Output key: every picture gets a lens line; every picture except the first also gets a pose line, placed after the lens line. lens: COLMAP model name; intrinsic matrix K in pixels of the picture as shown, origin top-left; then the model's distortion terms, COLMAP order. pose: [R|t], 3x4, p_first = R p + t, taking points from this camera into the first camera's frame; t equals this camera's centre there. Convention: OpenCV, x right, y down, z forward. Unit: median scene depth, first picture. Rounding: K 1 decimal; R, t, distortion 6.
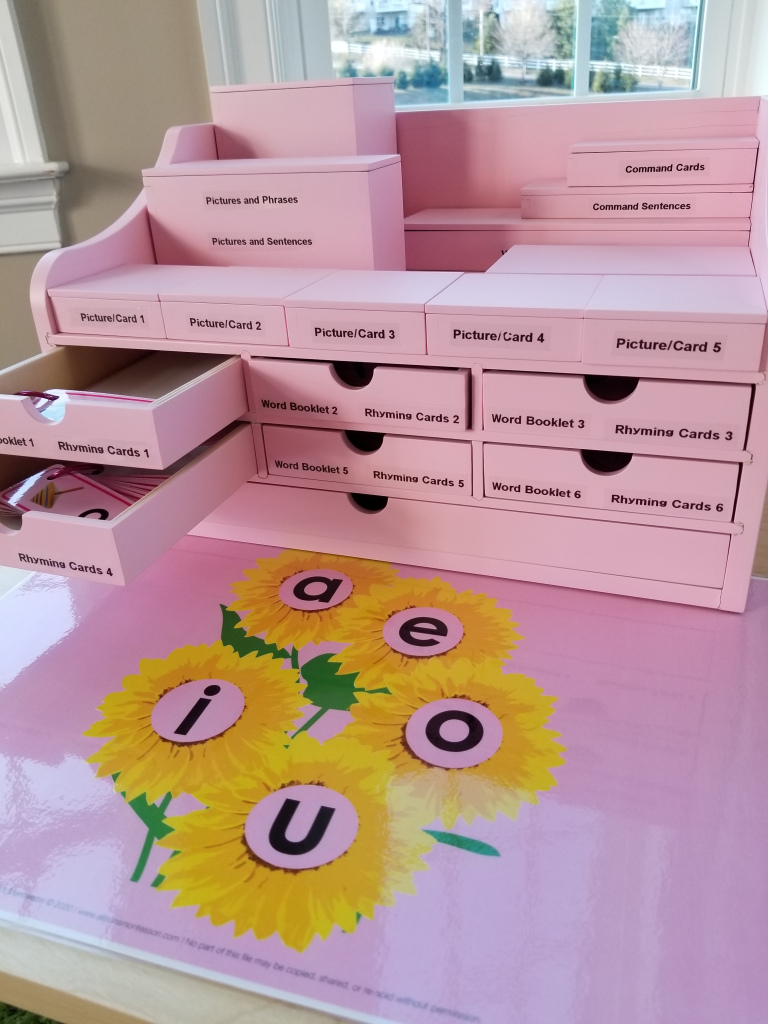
lens RADIAL K [[773.5, 0, 382.8], [0, 773.5, 510.8], [0, 0, 1]] dist [-0.022800, -0.016329]
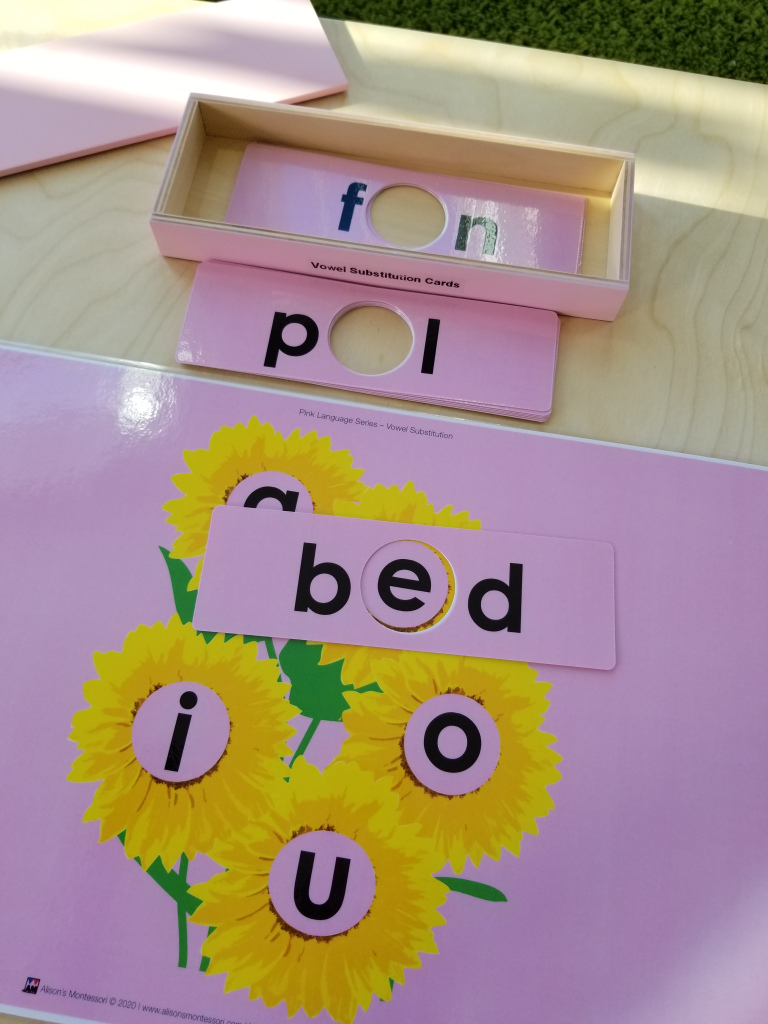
lens RADIAL K [[773.5, 0, 384.0], [0, 773.5, 511.8], [0, 0, 1]] dist [-0.022800, -0.016329]
pose [[0.988552, -0.108035, 0.105326, -0.070729], [0.012941, 0.756208, 0.654203, -0.620279], [-0.150325, -0.645351, 0.748949, 0.475233]]
